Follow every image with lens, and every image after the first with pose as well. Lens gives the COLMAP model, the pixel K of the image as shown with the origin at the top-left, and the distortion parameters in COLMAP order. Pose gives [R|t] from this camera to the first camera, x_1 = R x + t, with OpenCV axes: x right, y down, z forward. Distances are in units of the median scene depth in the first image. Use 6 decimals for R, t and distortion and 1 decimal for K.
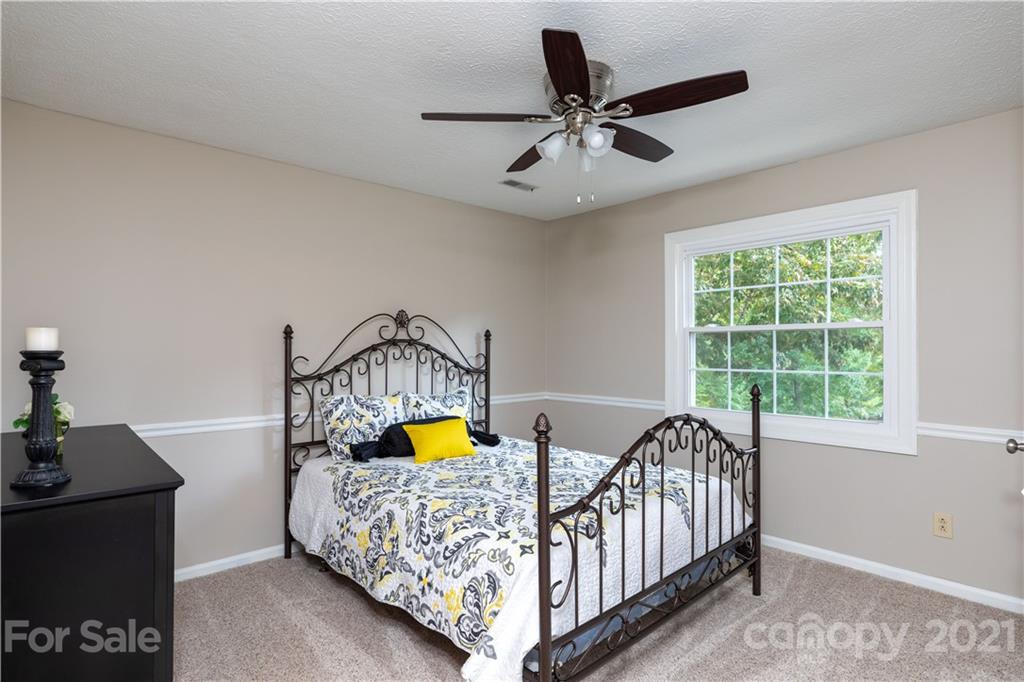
lens RADIAL K [[540.0, 0, 512.0], [0, 540.0, 341.0], [0, 0, 1]] dist [-0.003506, -0.000591]
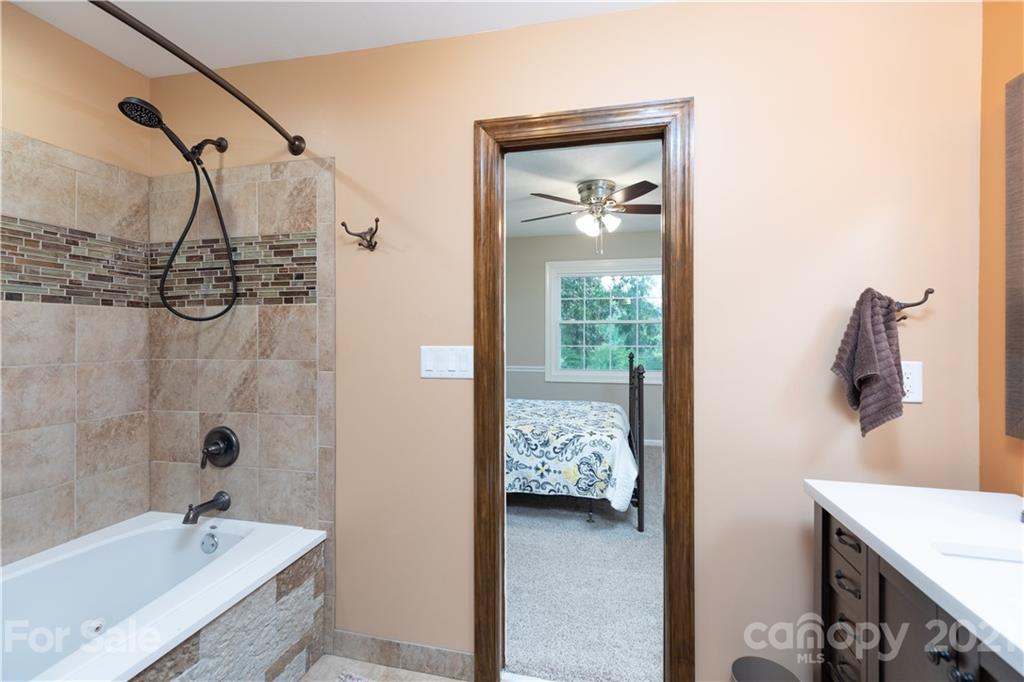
lens RADIAL K [[457.7, 0, 509.9], [0, 457.7, 334.8], [0, 0, 1]] dist [0.000742, 0.000142]
pose [[0.831283, -0.002216, 0.555845, -1.083718], [-0.004858, 0.999925, 0.011252, 0.003175], [-0.555828, -0.012054, 0.831210, -0.145509]]
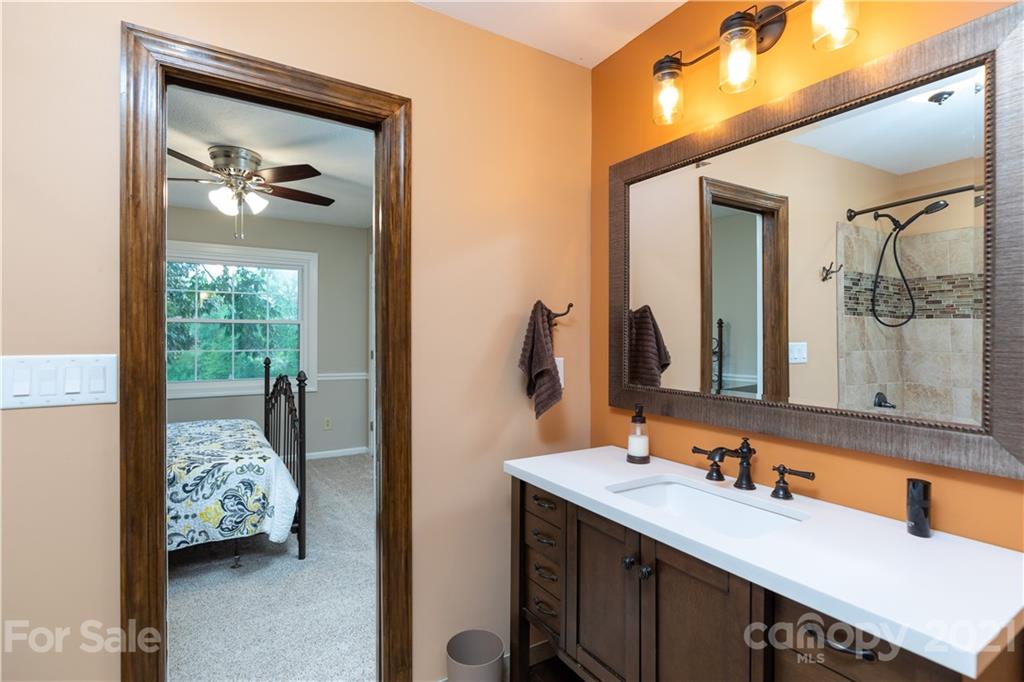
lens RADIAL K [[490.2, 0, 510.4], [0, 490.2, 336.1], [0, 0, 1]] dist [-0.012865, -0.000036]
pose [[0.186782, -0.000013, 0.982401, -1.168575], [-0.012783, 0.999915, 0.002444, 0.004180], [-0.982318, -0.013015, 0.186767, -0.001792]]
